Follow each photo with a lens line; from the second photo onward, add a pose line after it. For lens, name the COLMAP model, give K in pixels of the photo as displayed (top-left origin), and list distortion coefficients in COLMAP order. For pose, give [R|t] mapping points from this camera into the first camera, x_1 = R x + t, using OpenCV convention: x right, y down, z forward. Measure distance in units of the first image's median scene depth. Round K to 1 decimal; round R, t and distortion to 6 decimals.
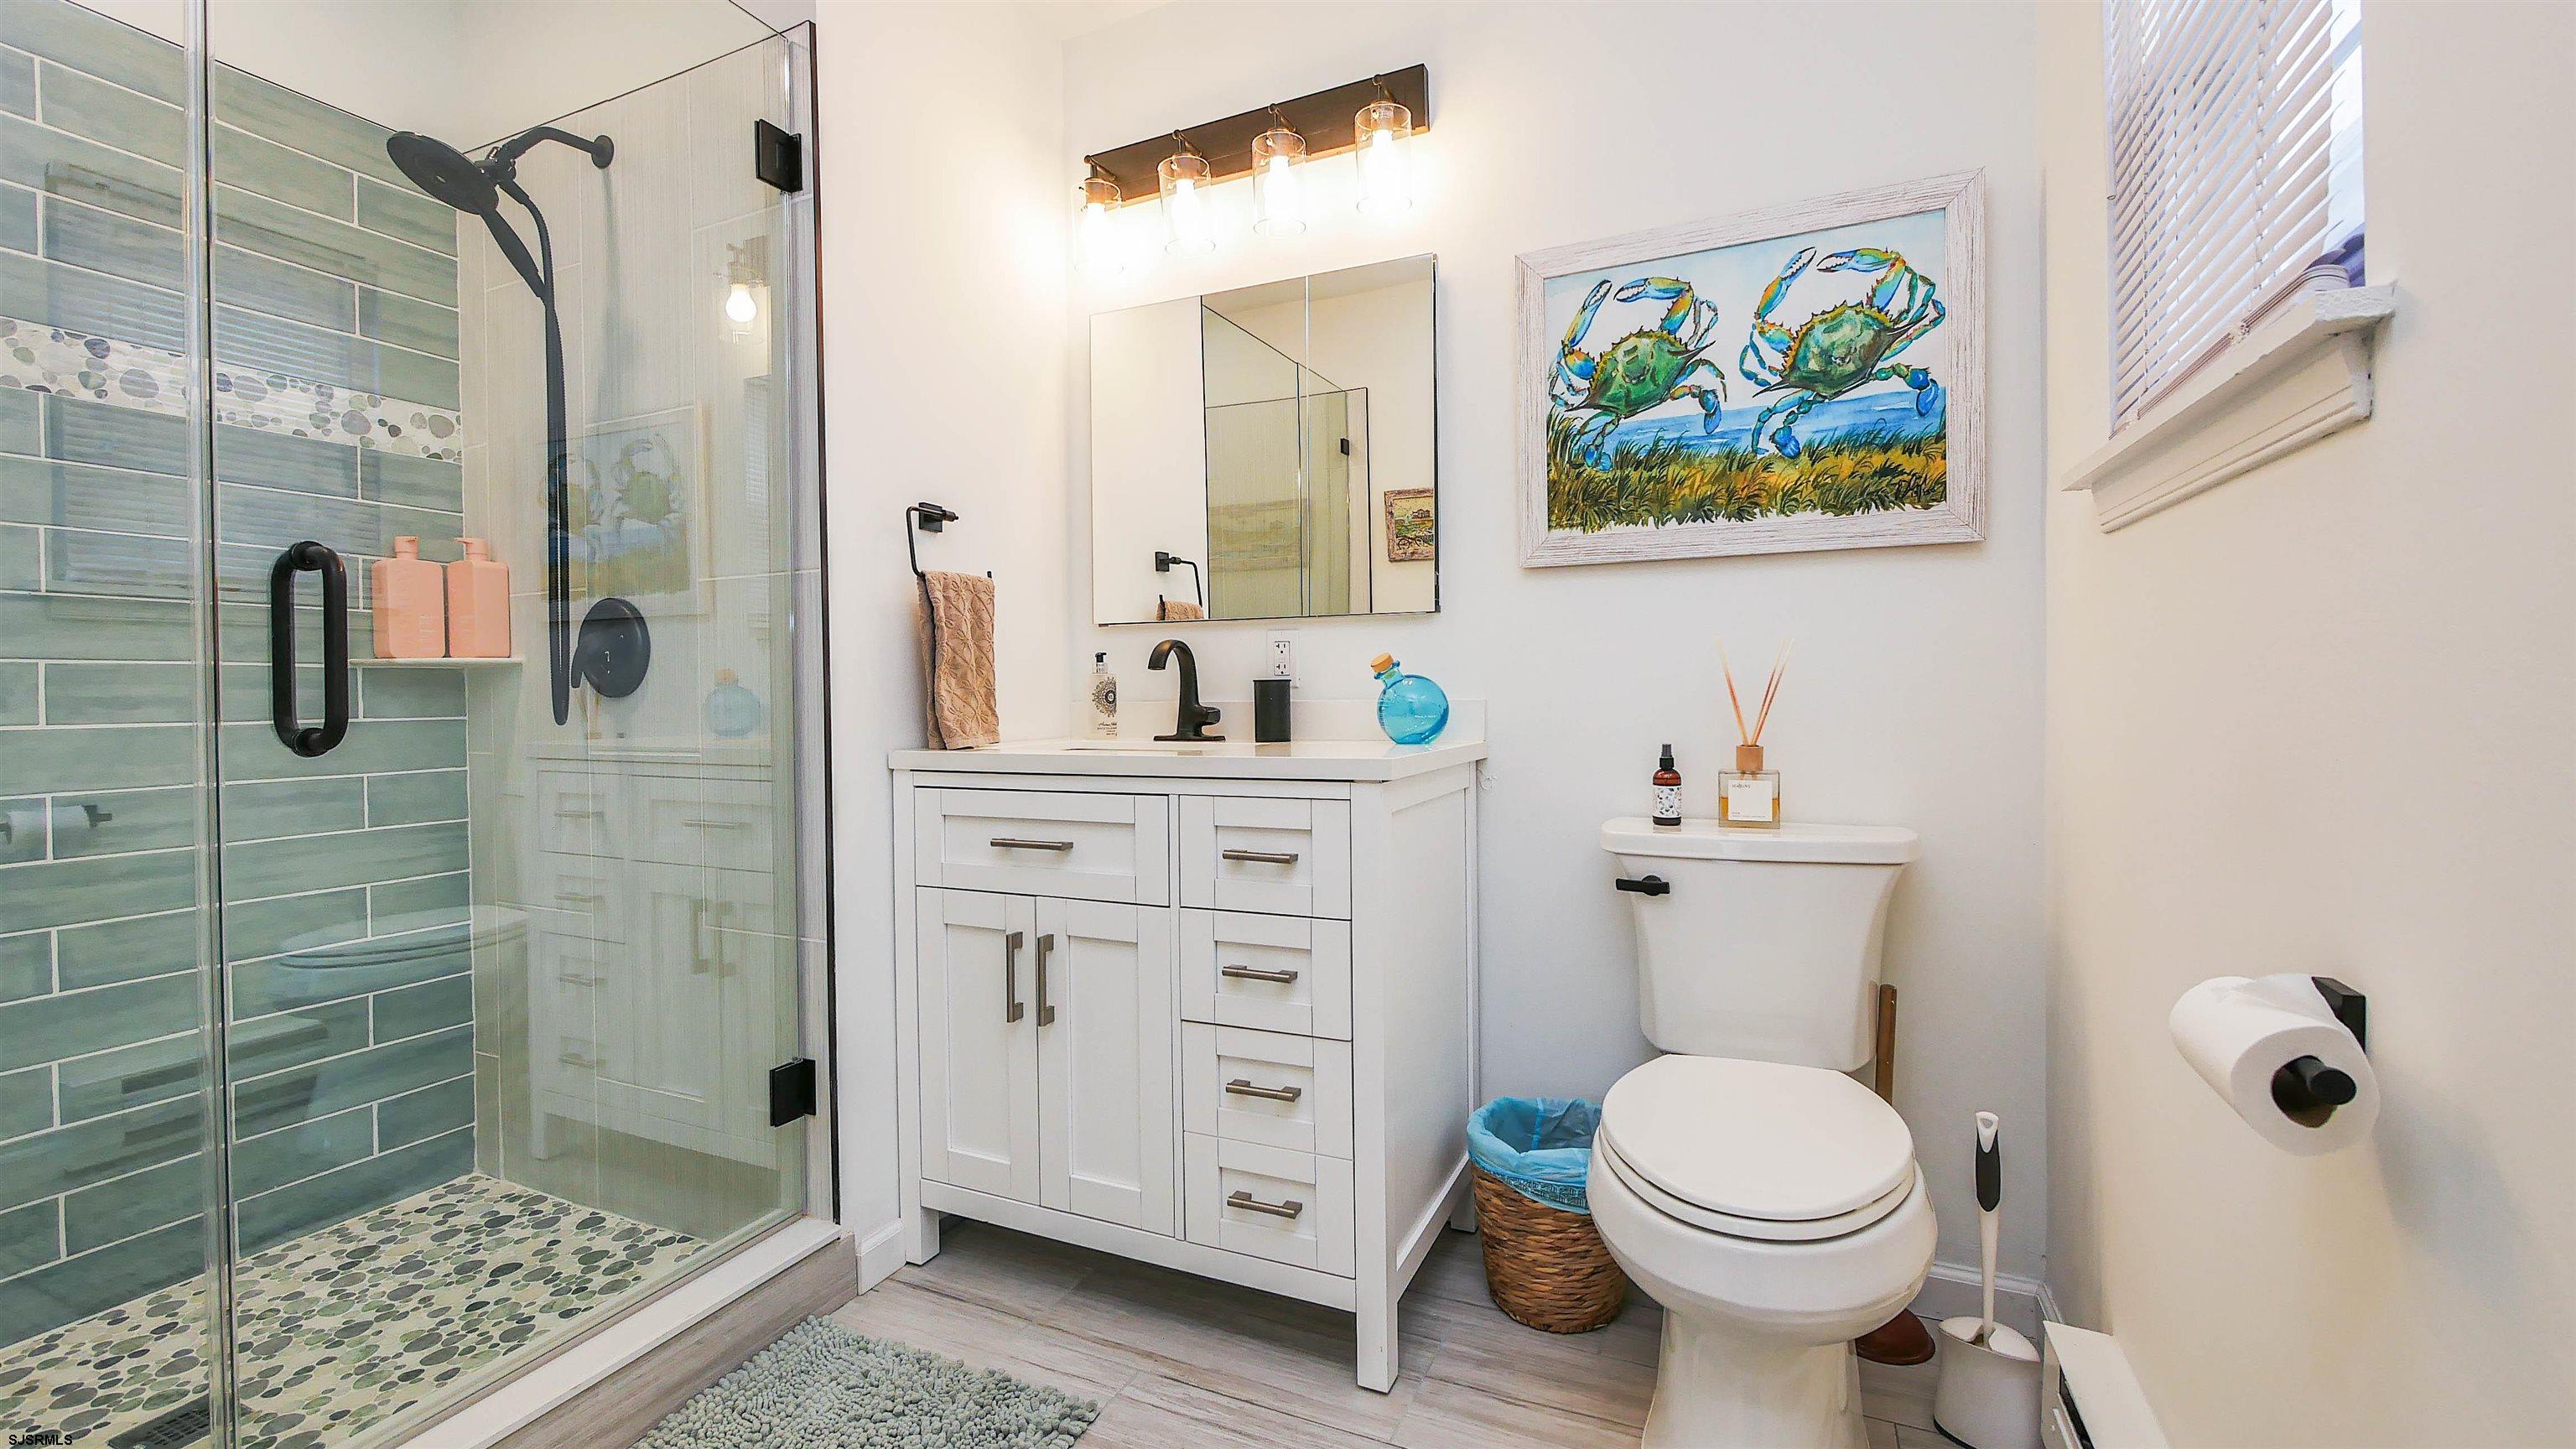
lens RADIAL K [[1047.8, 0, 1311.5], [0, 1047.8, 697.5], [0, 0, 1]] dist [-0.007771, 0.000663]
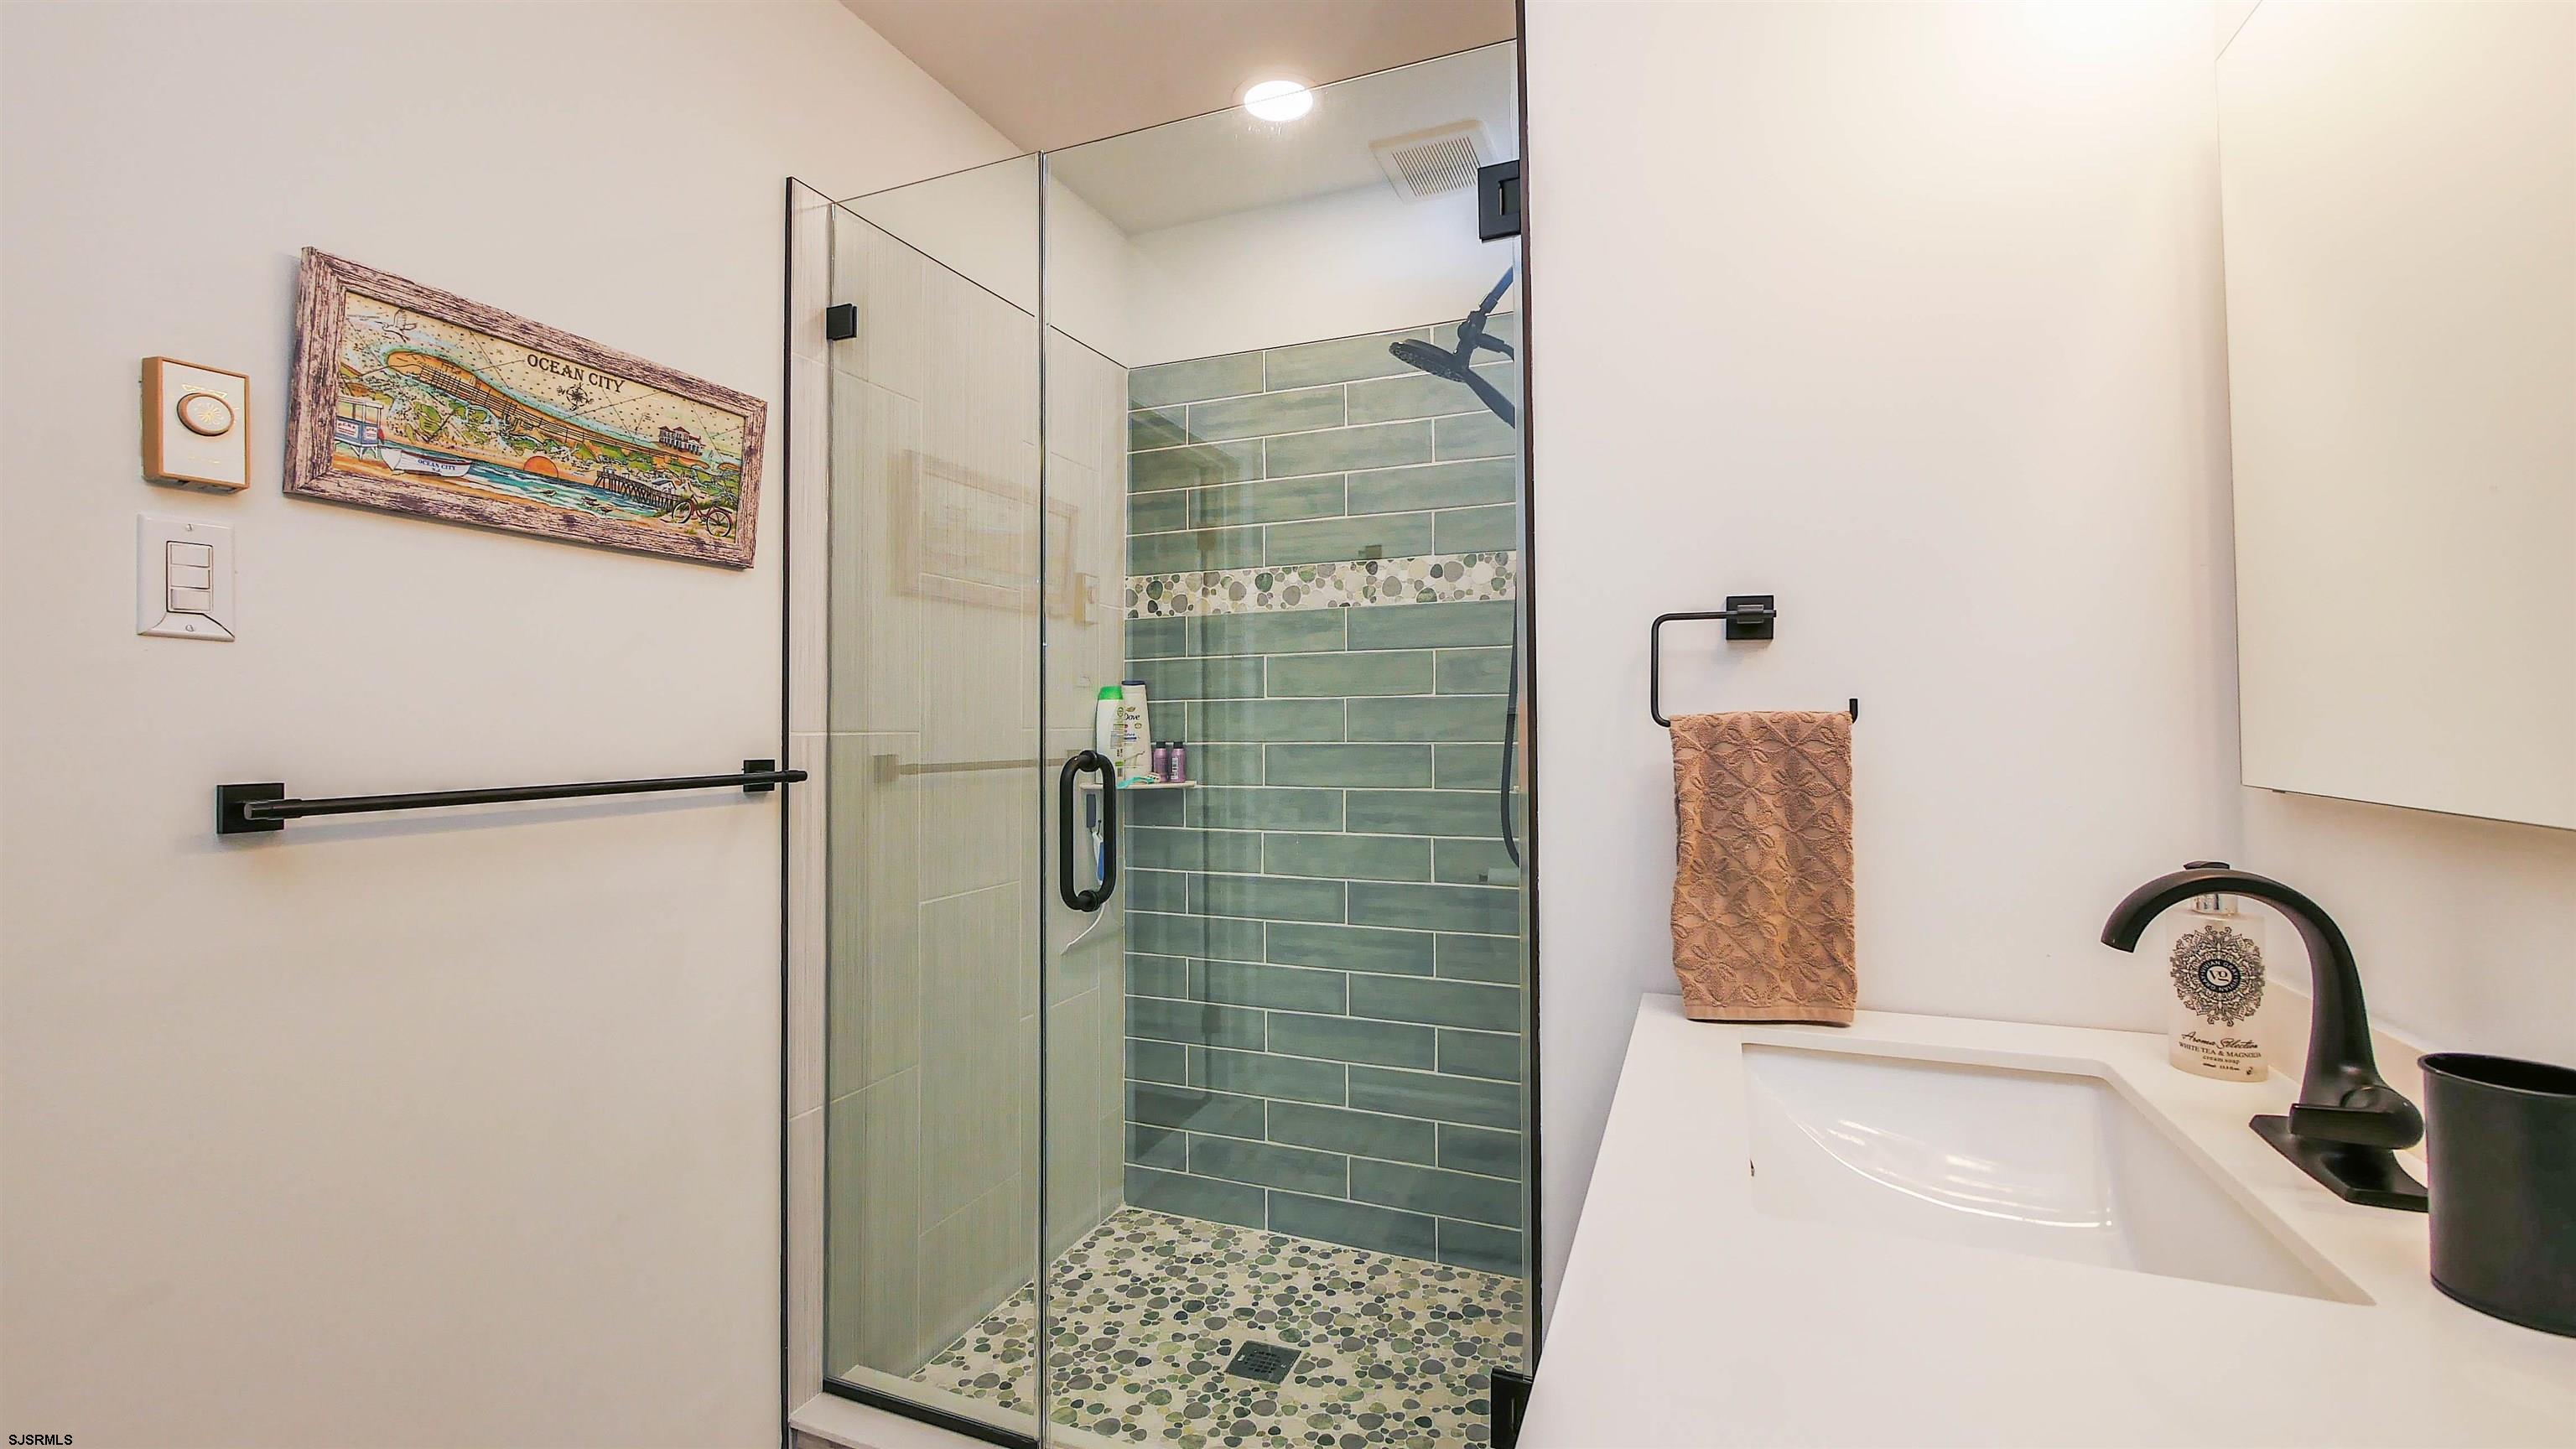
lens RADIAL K [[1062.9, 0, 1288.6], [0, 1062.9, 705.8], [0, 0, 1]] dist [-0.009809, 0.001603]
pose [[0.032156, -0.008788, -0.999444, 0.276425], [-0.005797, 0.999943, -0.008979, -0.133051], [0.999466, 0.006083, 0.032103, 0.831820]]
